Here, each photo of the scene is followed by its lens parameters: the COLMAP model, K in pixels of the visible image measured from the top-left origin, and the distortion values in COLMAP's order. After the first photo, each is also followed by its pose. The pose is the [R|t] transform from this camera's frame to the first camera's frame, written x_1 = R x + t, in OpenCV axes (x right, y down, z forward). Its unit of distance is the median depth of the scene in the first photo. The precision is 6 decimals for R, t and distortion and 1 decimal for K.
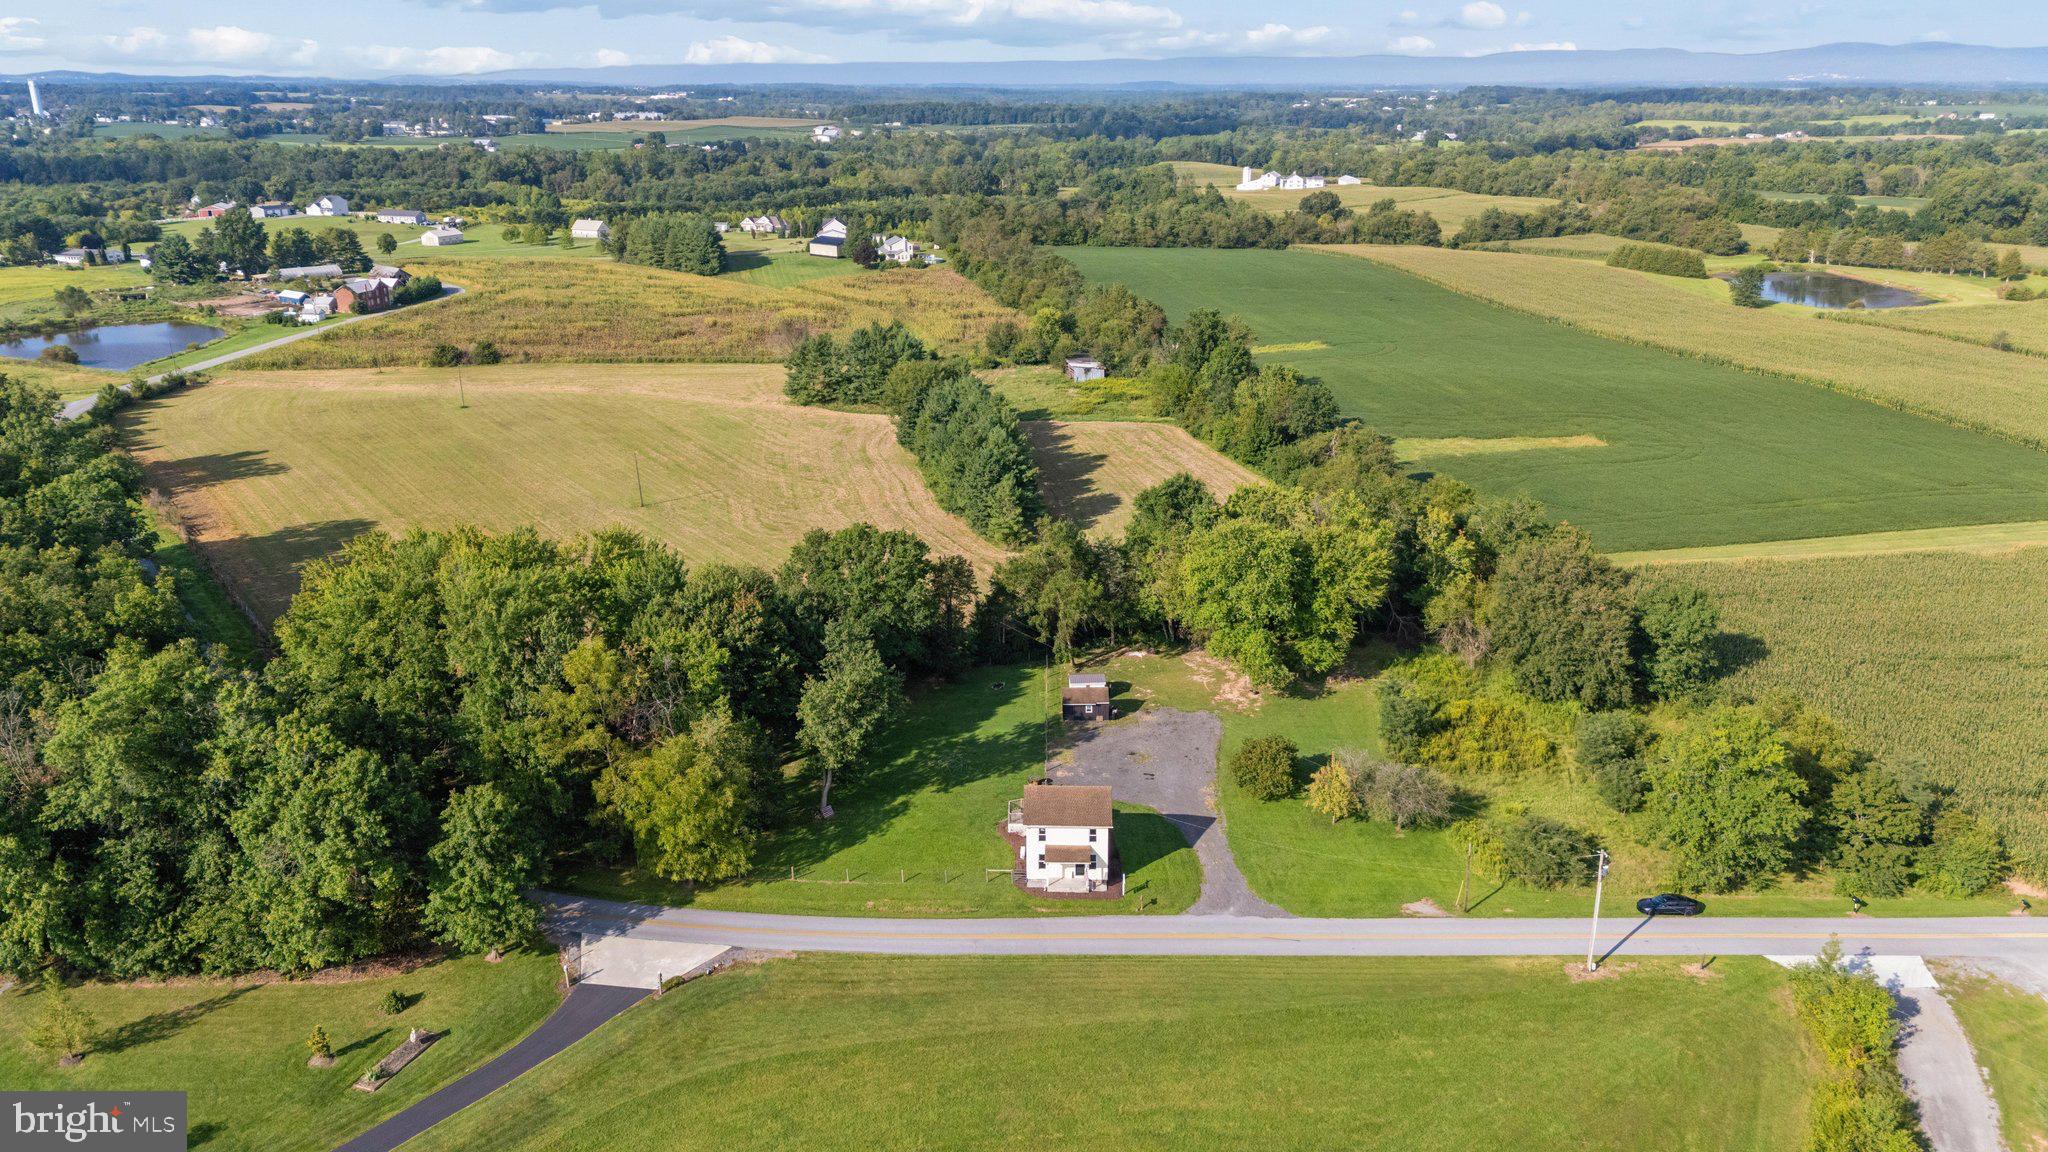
lens RADIAL K [[1480.1, 0, 1024.0], [0, 1480.1, 576.0], [0, 0, 1]] dist [0.000319, 0.001895]
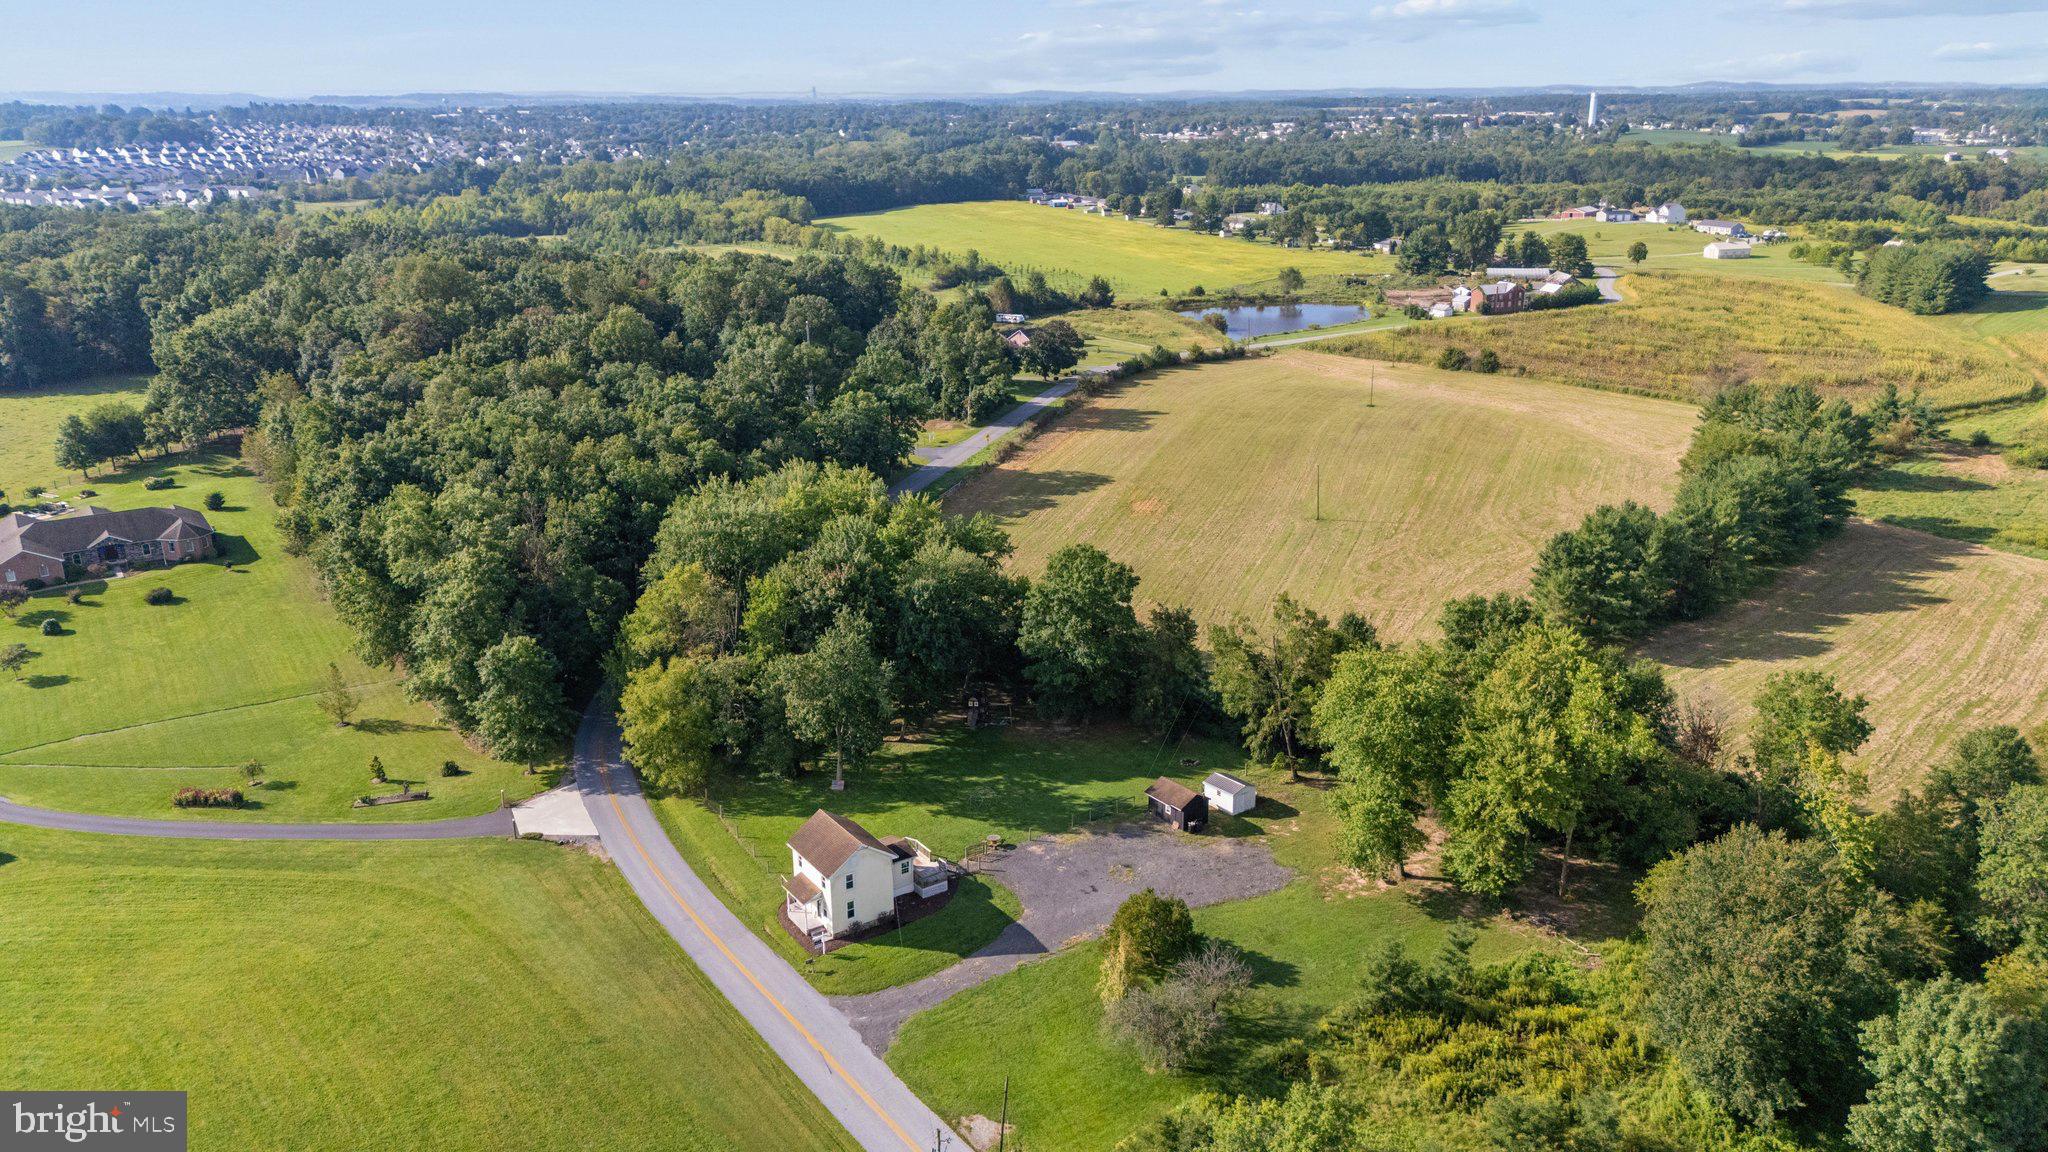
lens RADIAL K [[1480.1, 0, 1024.0], [0, 1480.1, 576.0], [0, 0, 1]] dist [0.000319, 0.001895]
pose [[0.577165, 0.237491, -0.781331, 0.224599], [-0.240869, 0.963720, 0.115001, -0.042496], [0.780297, 0.121824, 0.613430, 0.134184]]
